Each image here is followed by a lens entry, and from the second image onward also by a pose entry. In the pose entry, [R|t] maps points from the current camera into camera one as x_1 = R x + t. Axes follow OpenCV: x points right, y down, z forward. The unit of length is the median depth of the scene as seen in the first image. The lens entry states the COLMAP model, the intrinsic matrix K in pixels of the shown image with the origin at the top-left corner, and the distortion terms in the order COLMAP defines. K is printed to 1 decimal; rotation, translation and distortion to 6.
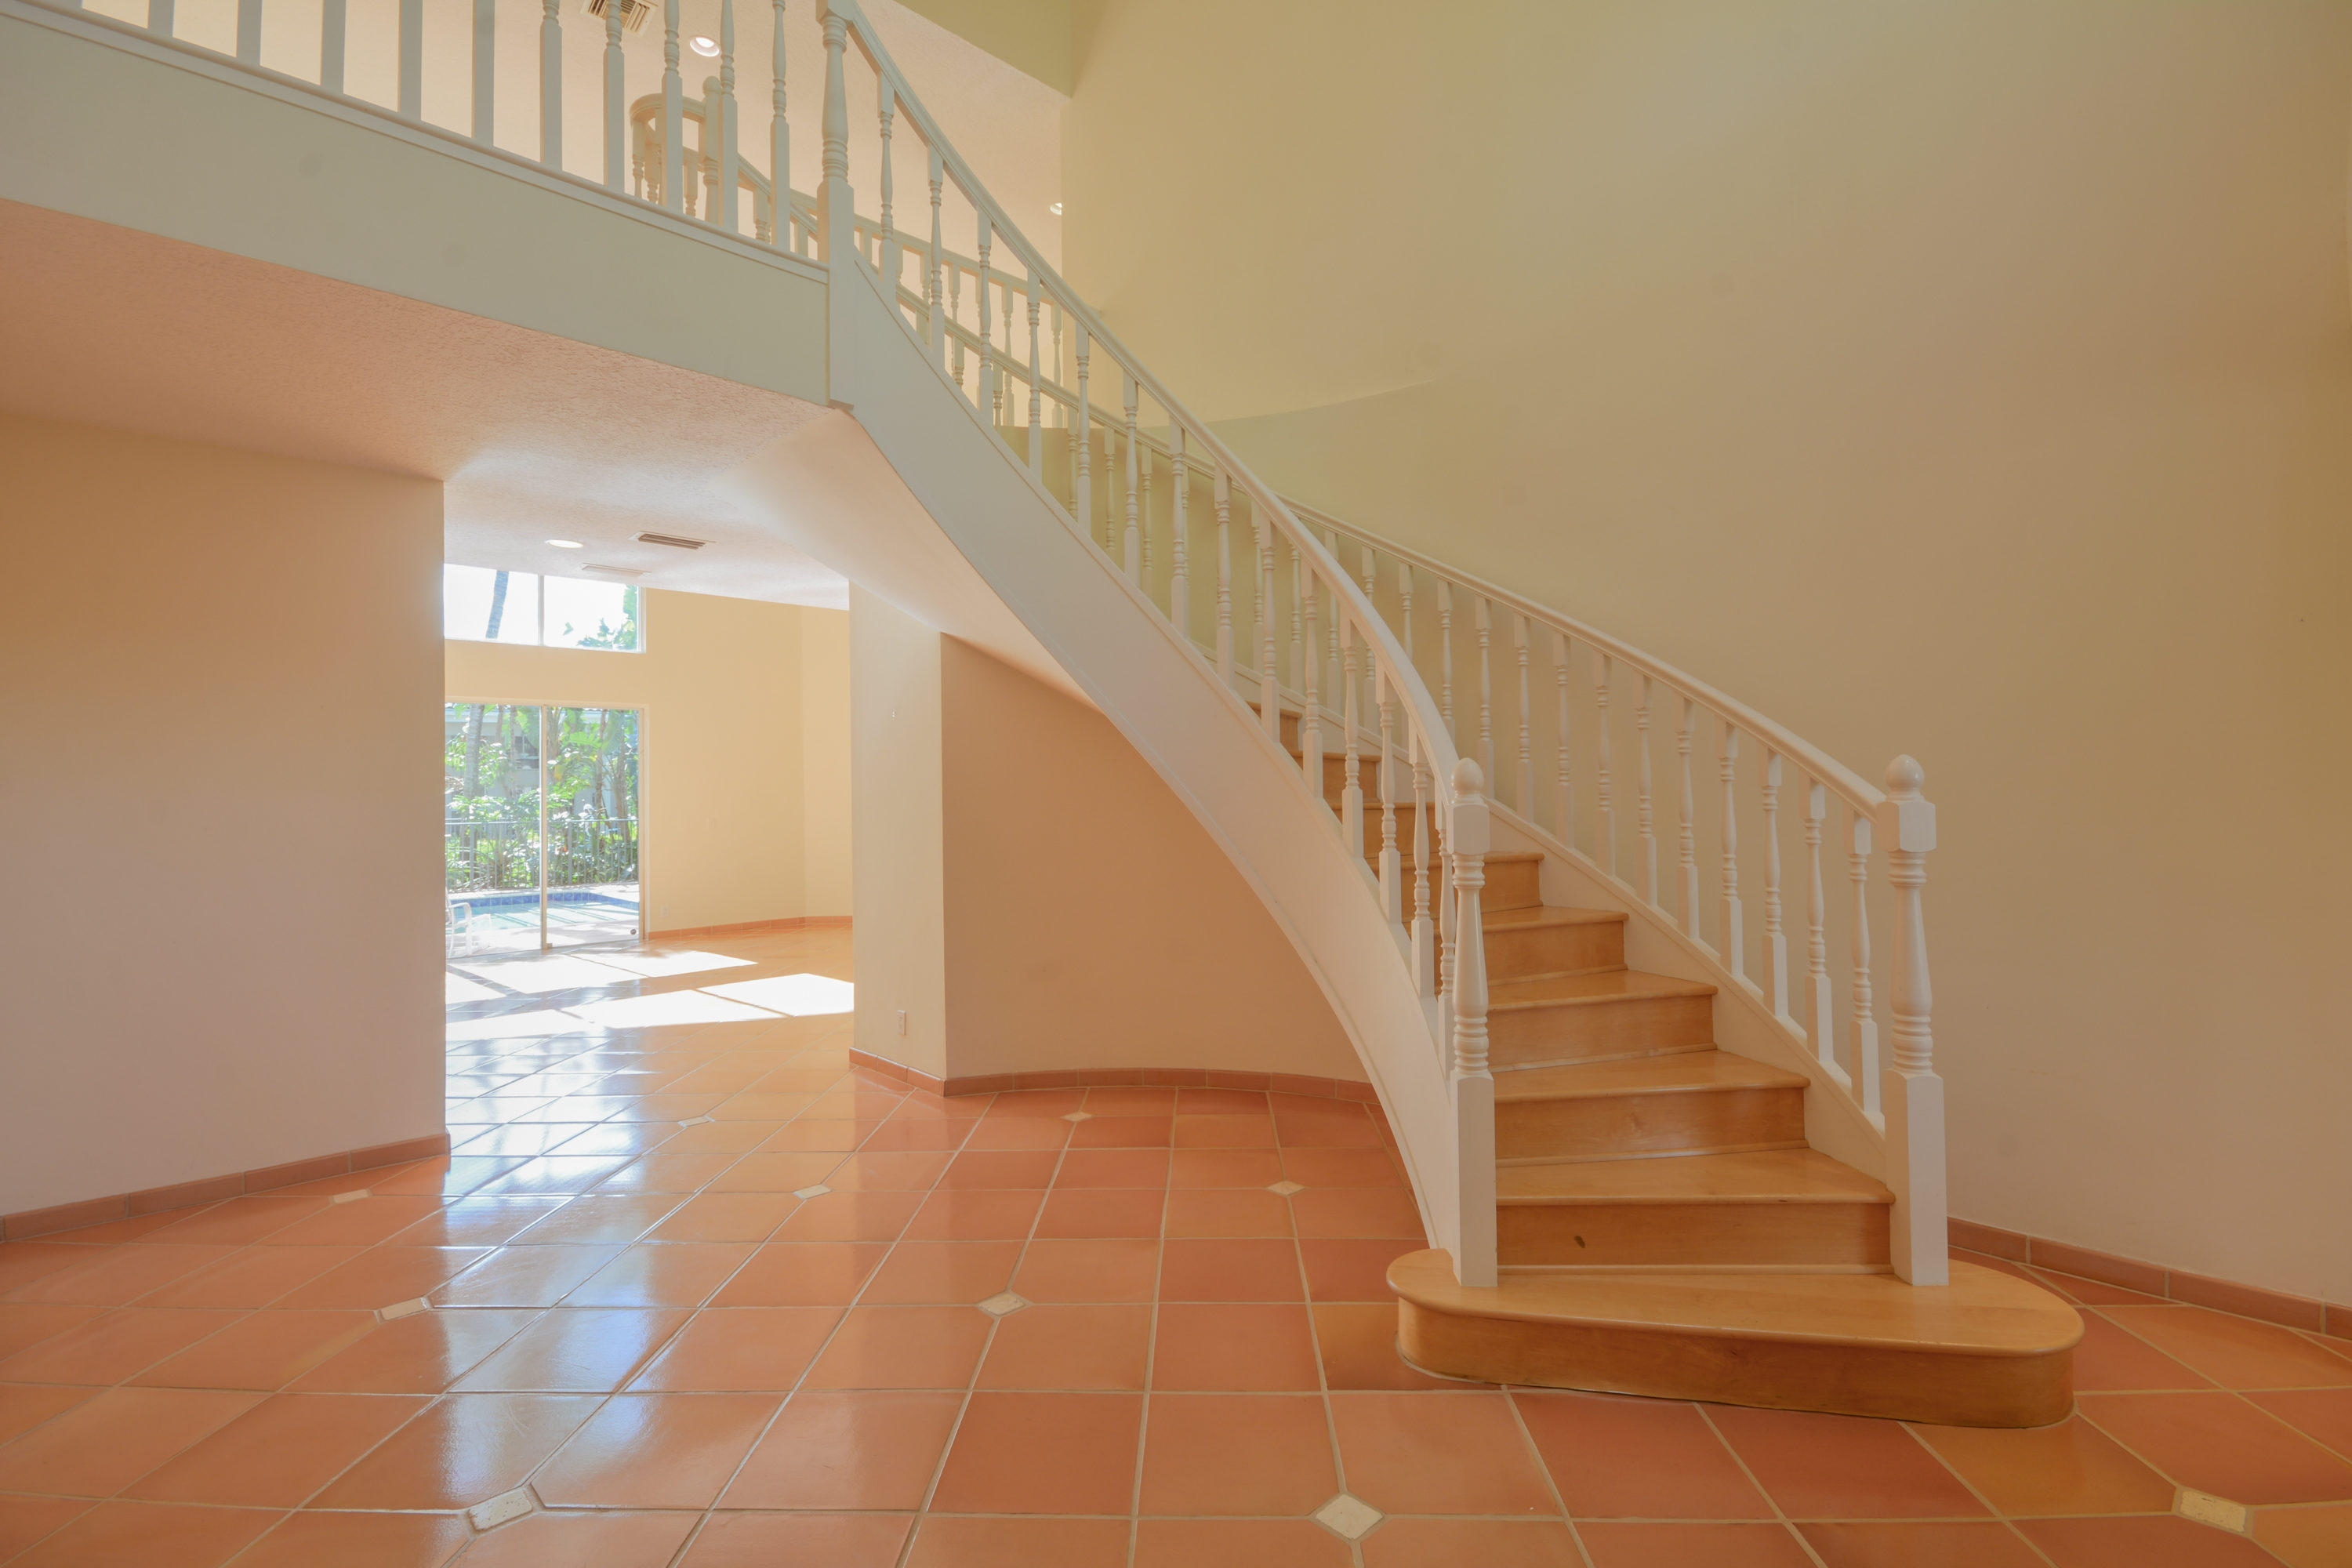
lens RADIAL K [[1090.6, 0, 1173.7], [0, 1090.6, 747.3], [0, 0, 1]] dist [0.015322, 0.000090]
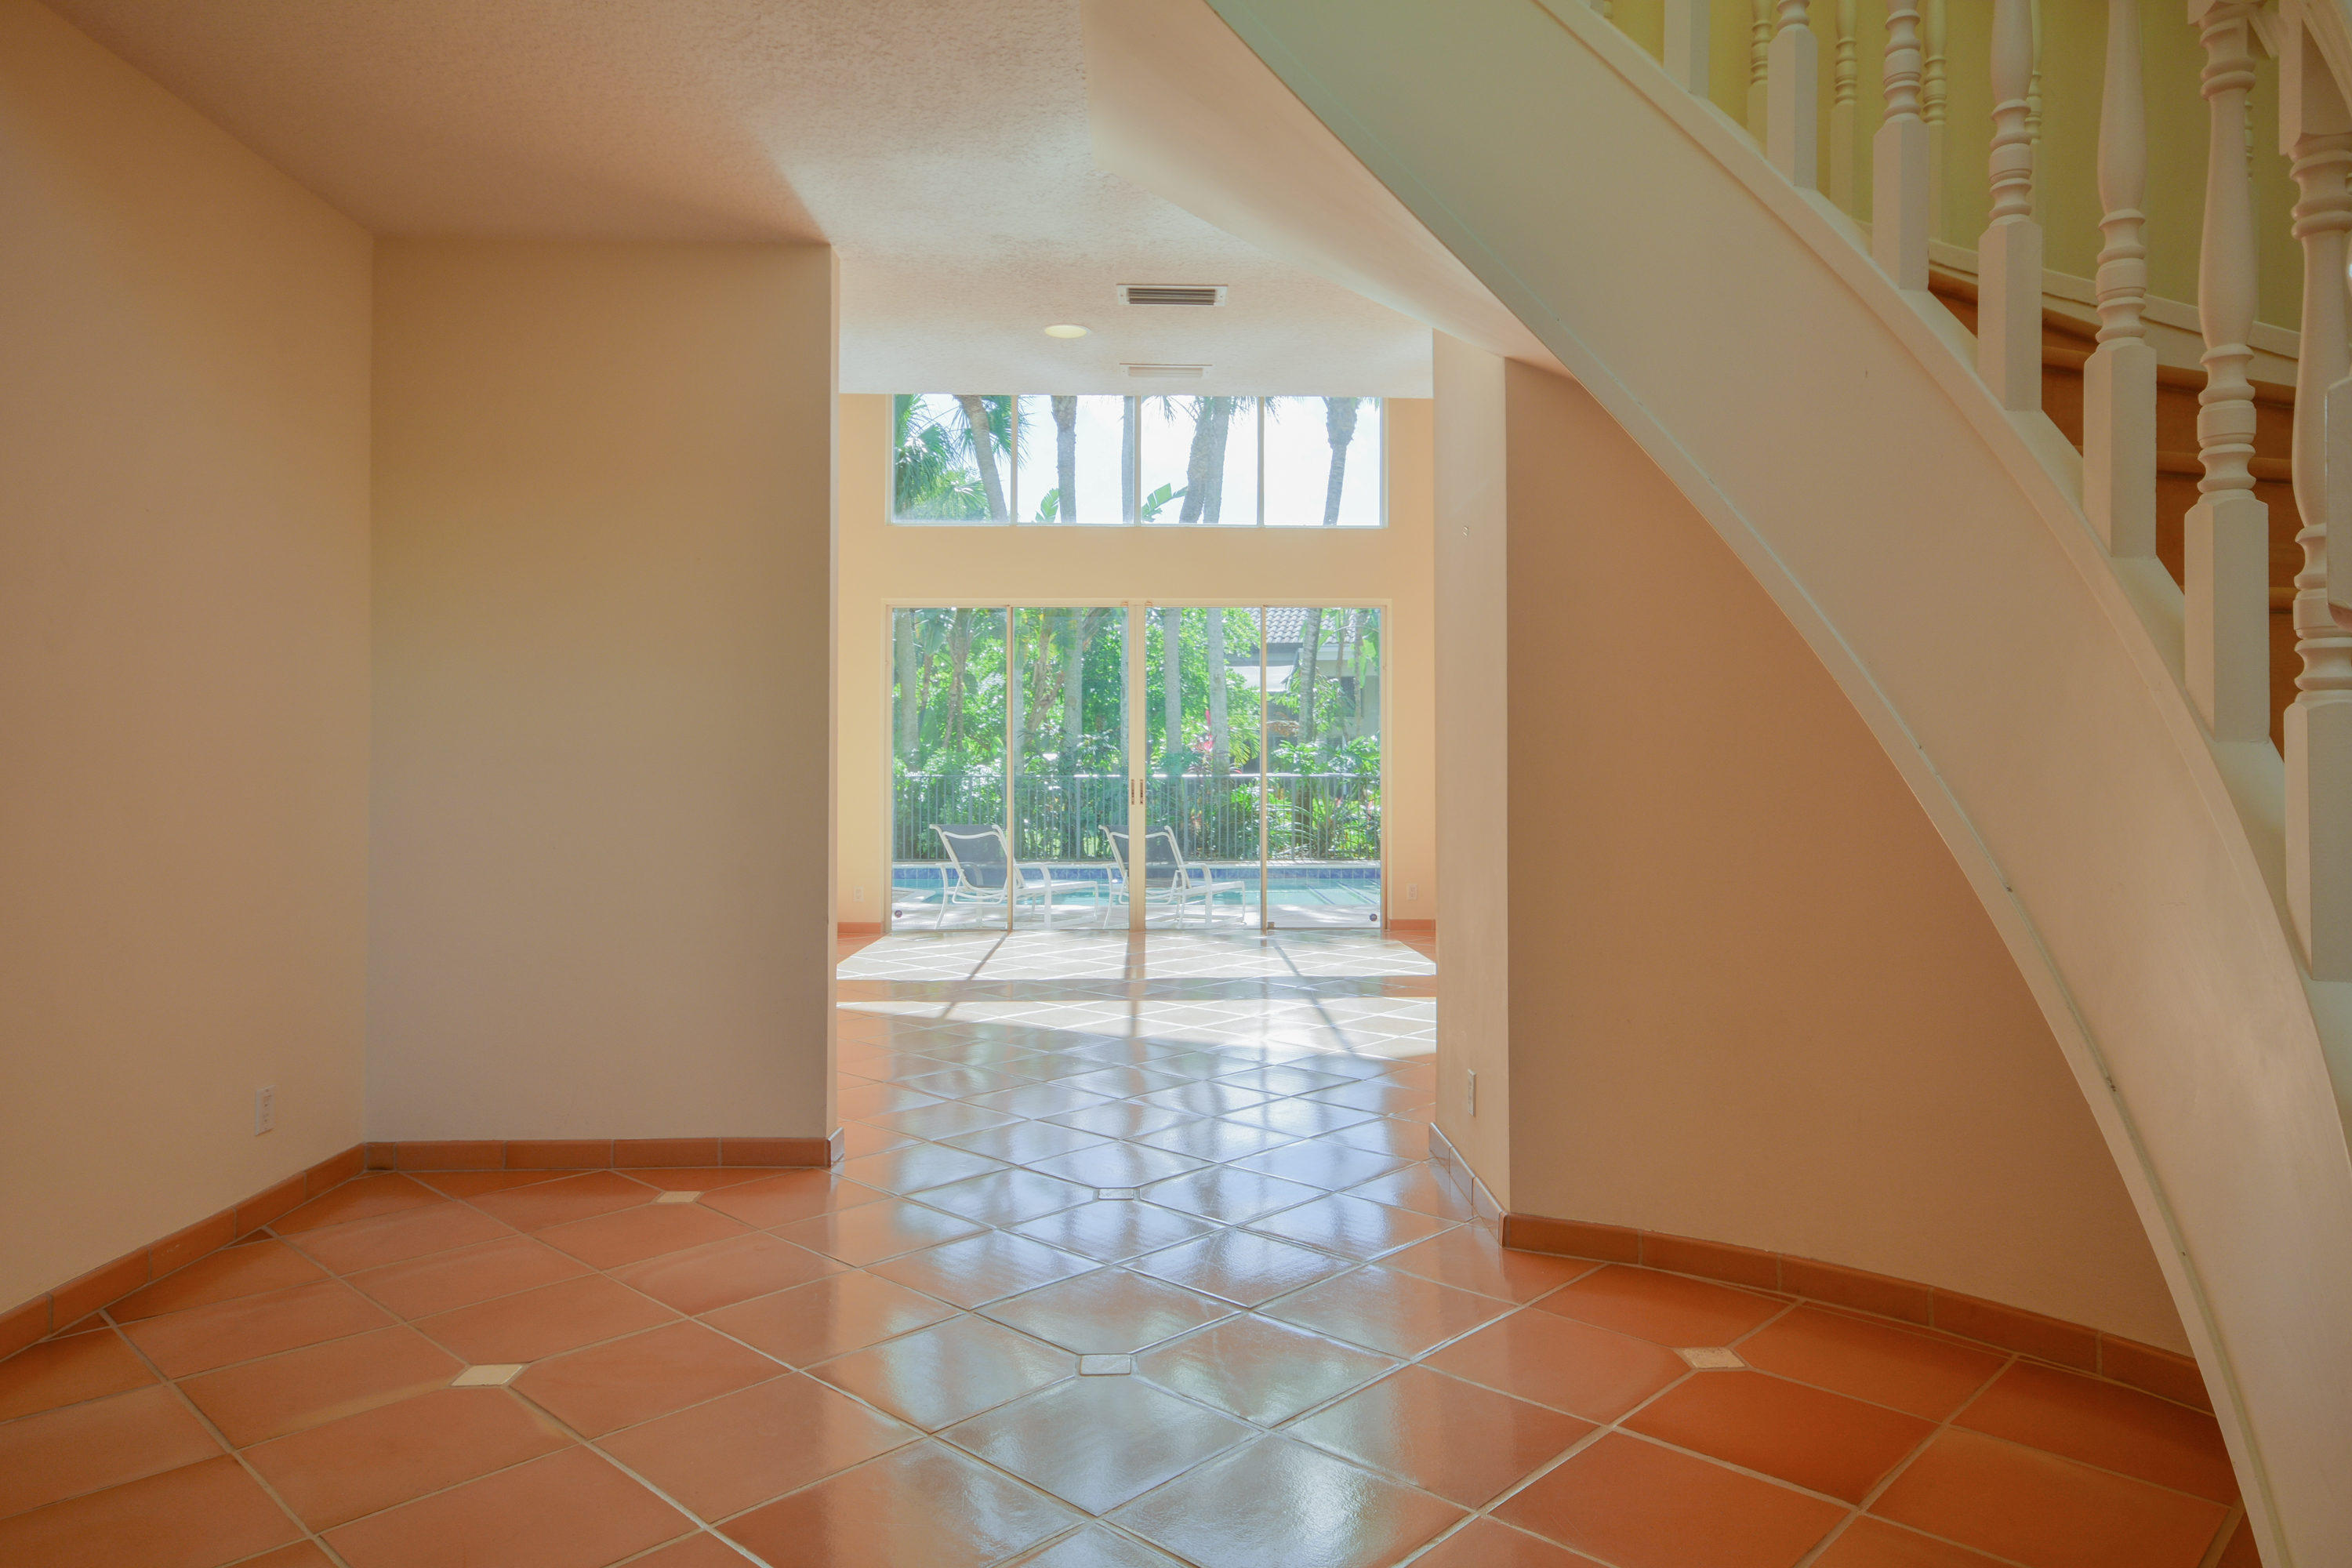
lens RADIAL K [[1524.6, 0, 1175.4], [0, 1524.6, 753.9], [0, 0, 1]] dist [0.060537, 0.002013]
pose [[0.738157, 0.008180, -0.674580, 0.177916], [0.015277, 0.999467, 0.028836, 0.064023], [0.674456, -0.031591, 0.737639, 0.377522]]
